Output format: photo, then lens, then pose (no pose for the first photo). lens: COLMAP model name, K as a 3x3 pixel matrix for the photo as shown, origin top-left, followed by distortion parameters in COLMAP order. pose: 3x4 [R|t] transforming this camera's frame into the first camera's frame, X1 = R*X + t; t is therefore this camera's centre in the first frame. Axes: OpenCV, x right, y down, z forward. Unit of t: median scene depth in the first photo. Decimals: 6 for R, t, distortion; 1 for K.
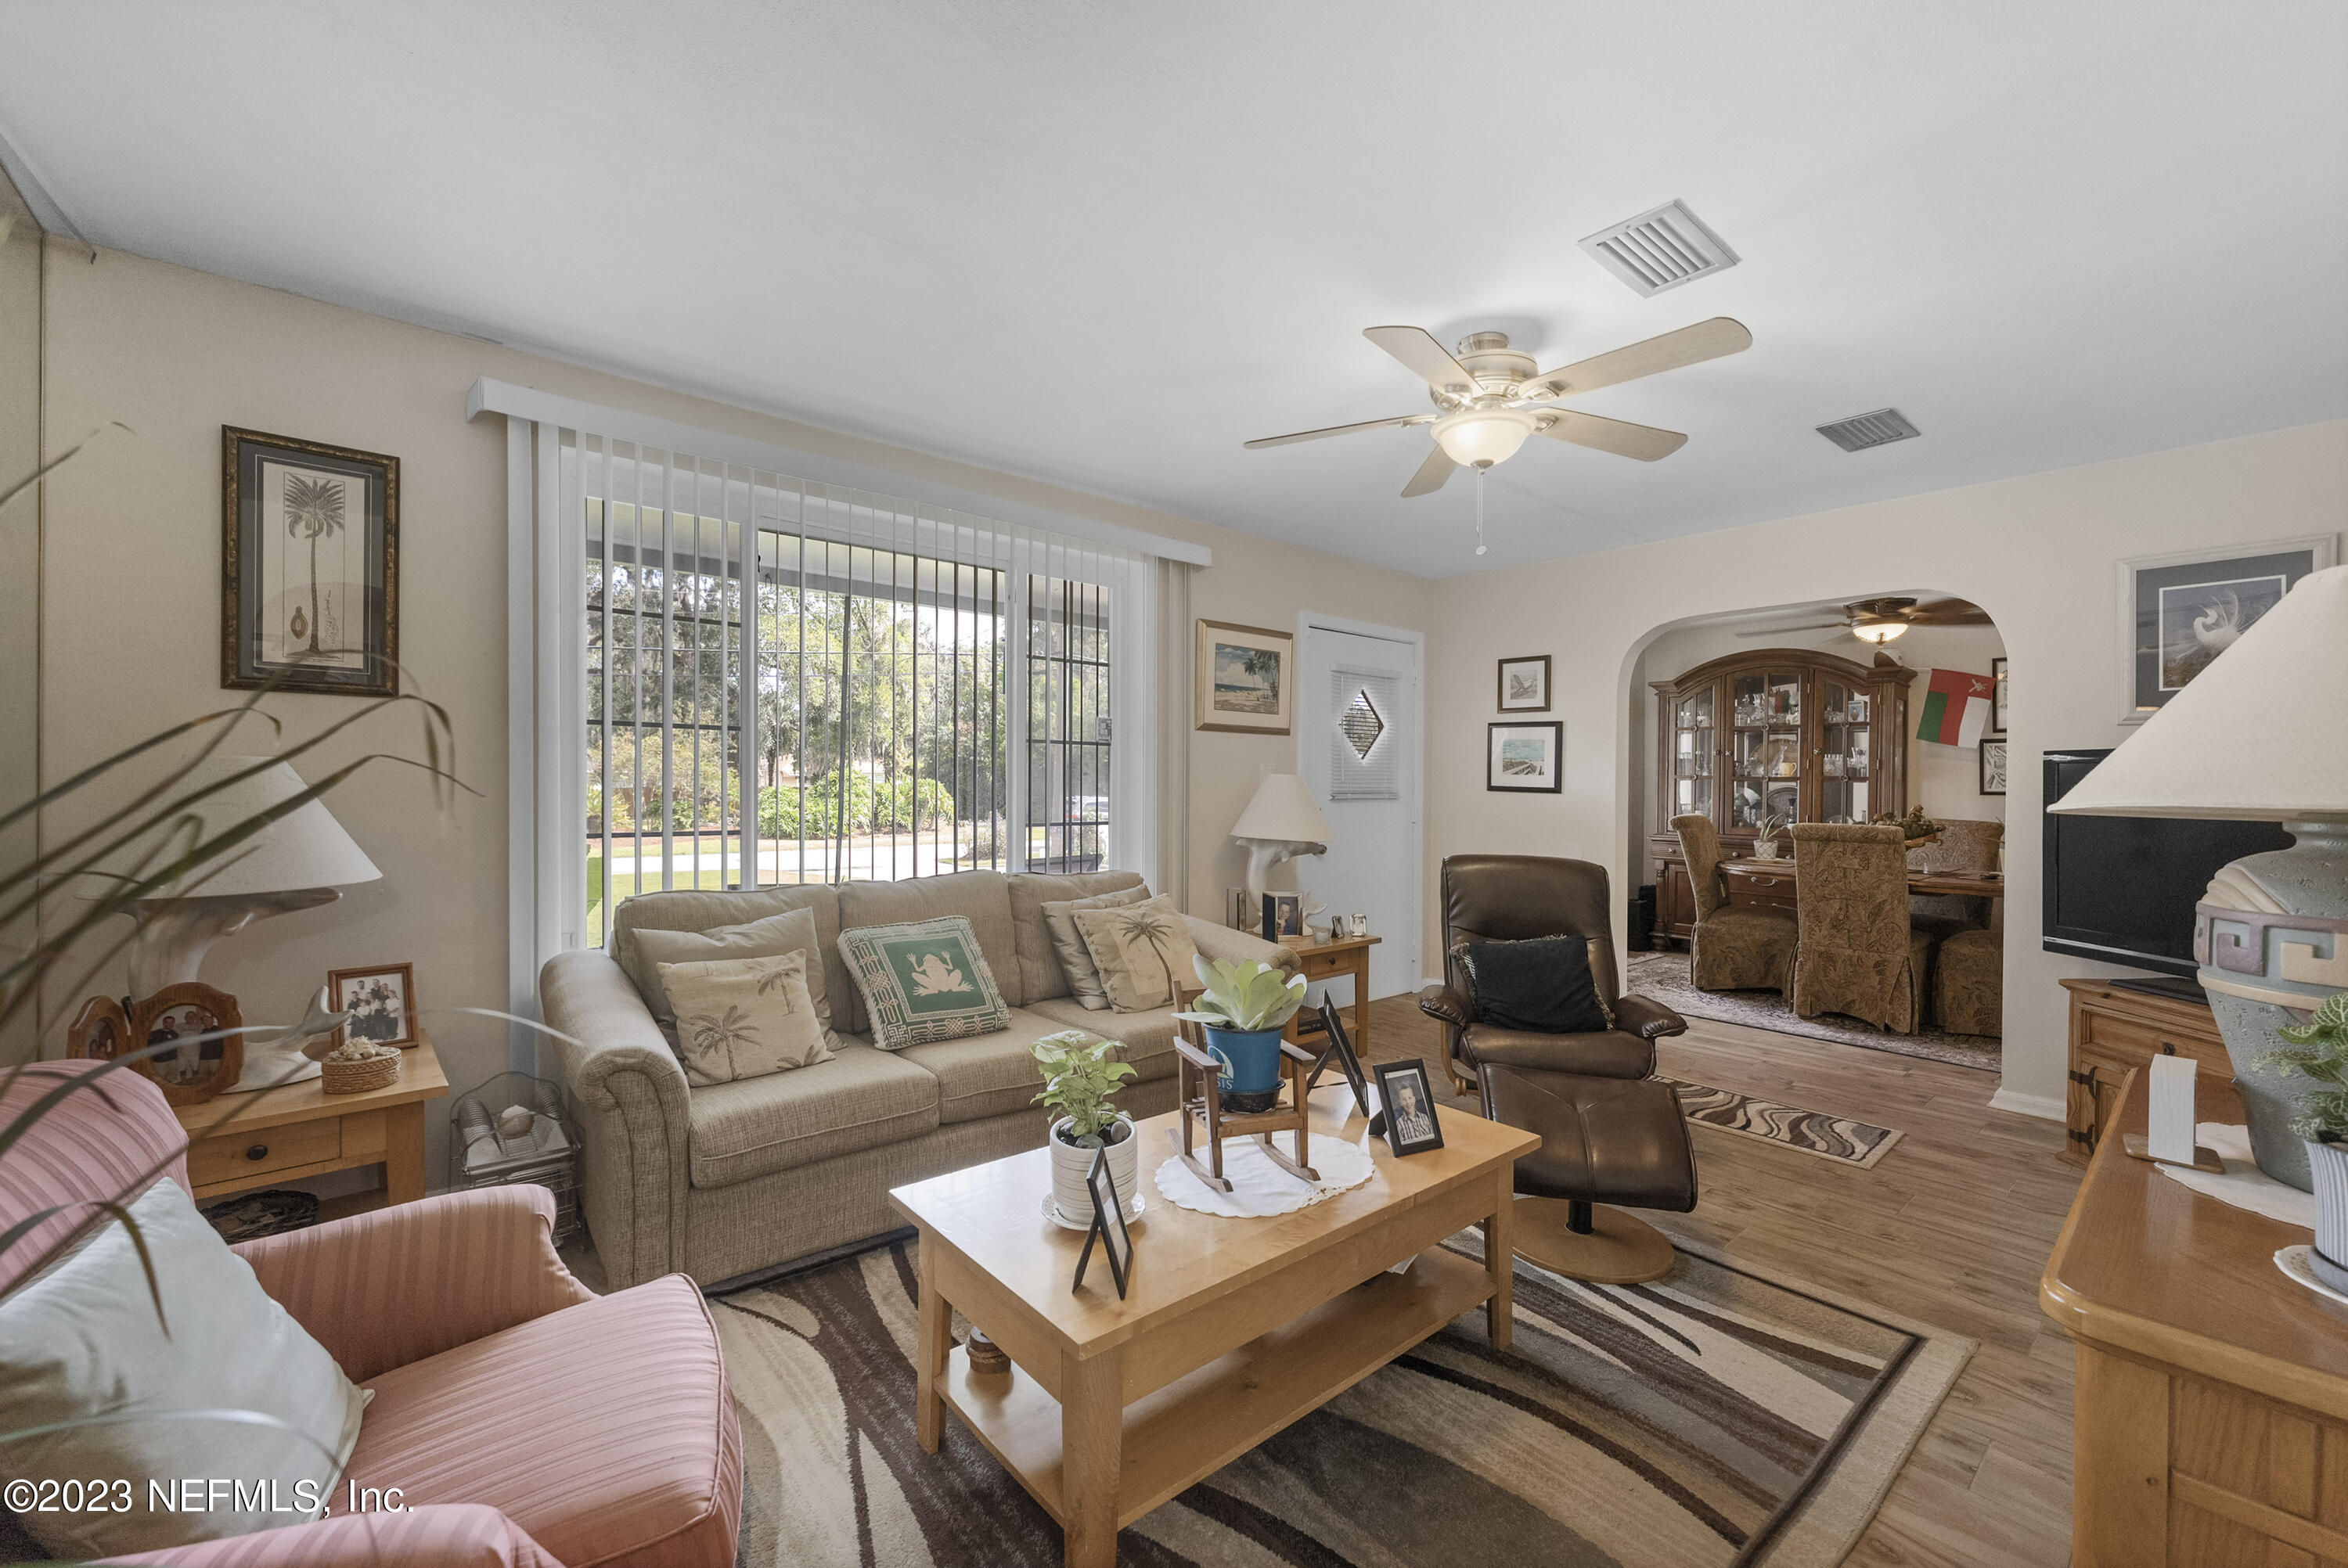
lens RADIAL K [[930.0, 0, 1140.6], [0, 930.0, 764.4], [0, 0, 1]] dist [-0.003755, 0.000753]
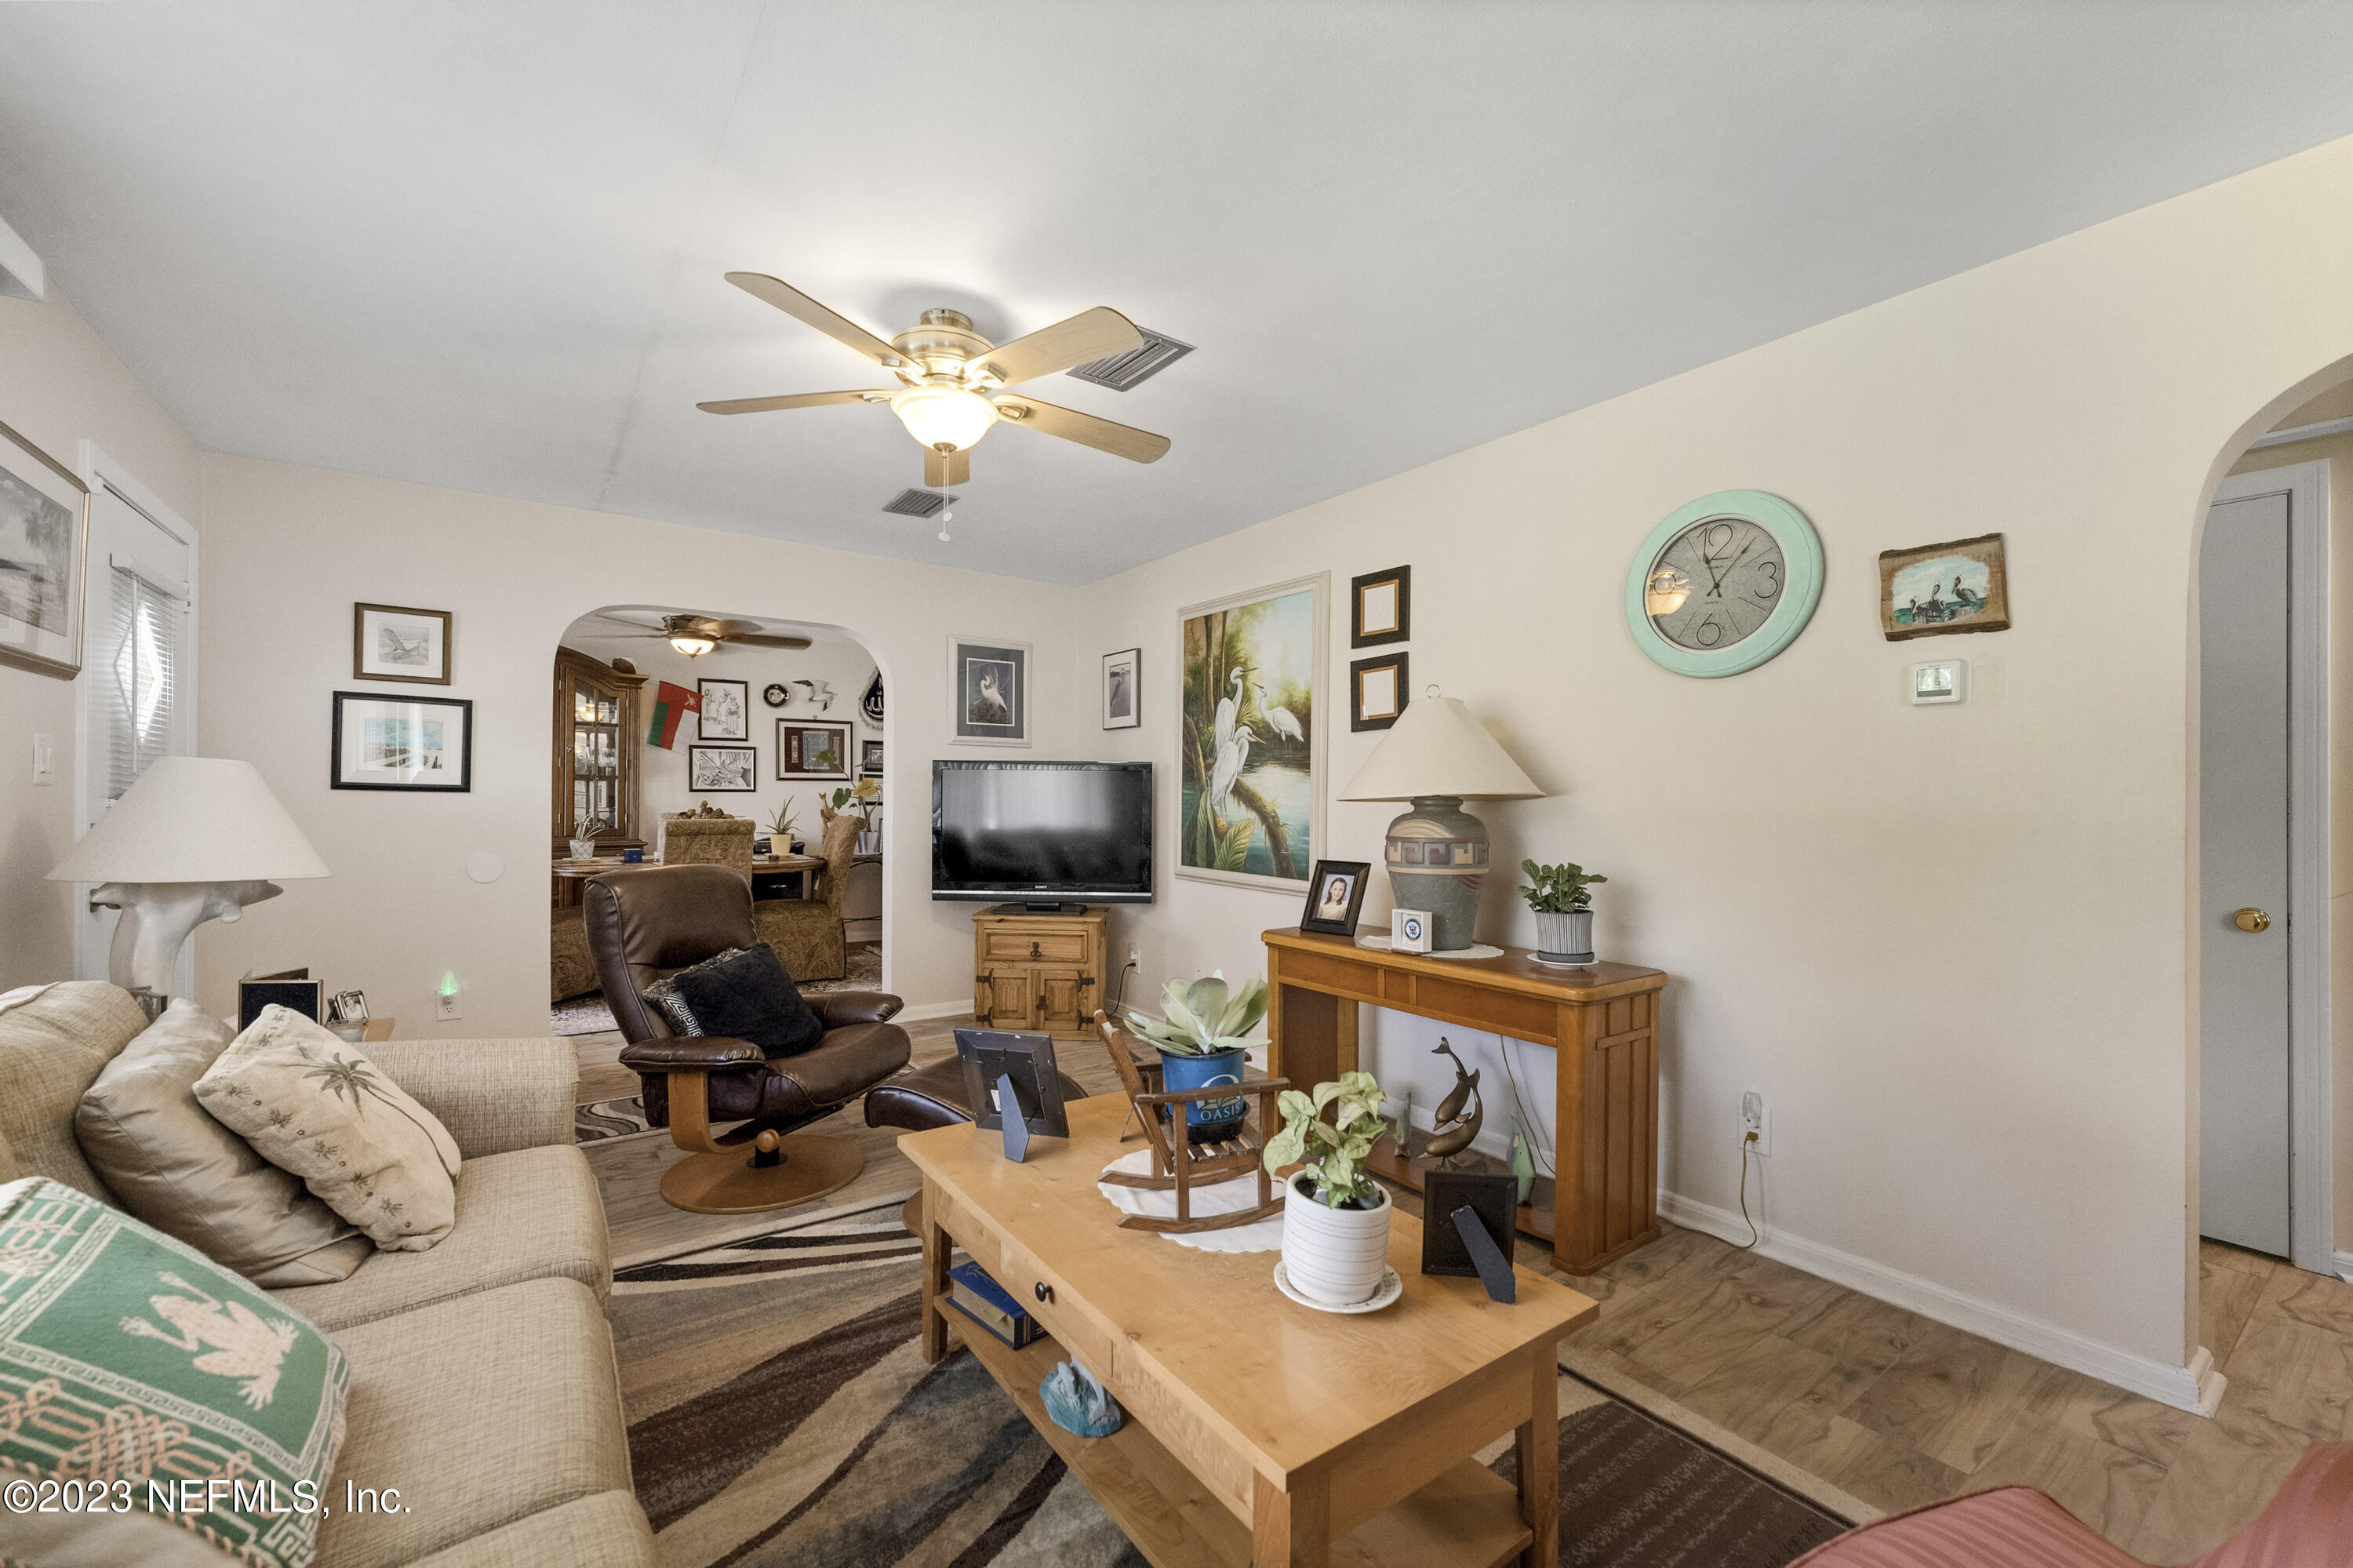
lens RADIAL K [[932.1, 0, 1182.0], [0, 932.1, 791.3], [0, 0, 1]] dist [-0.003755, 0.000753]
pose [[0.078184, -0.003814, 0.996932, -0.322444], [-0.029139, 0.999557, 0.006110, 0.009314], [-0.996513, -0.029527, 0.078038, 0.385484]]
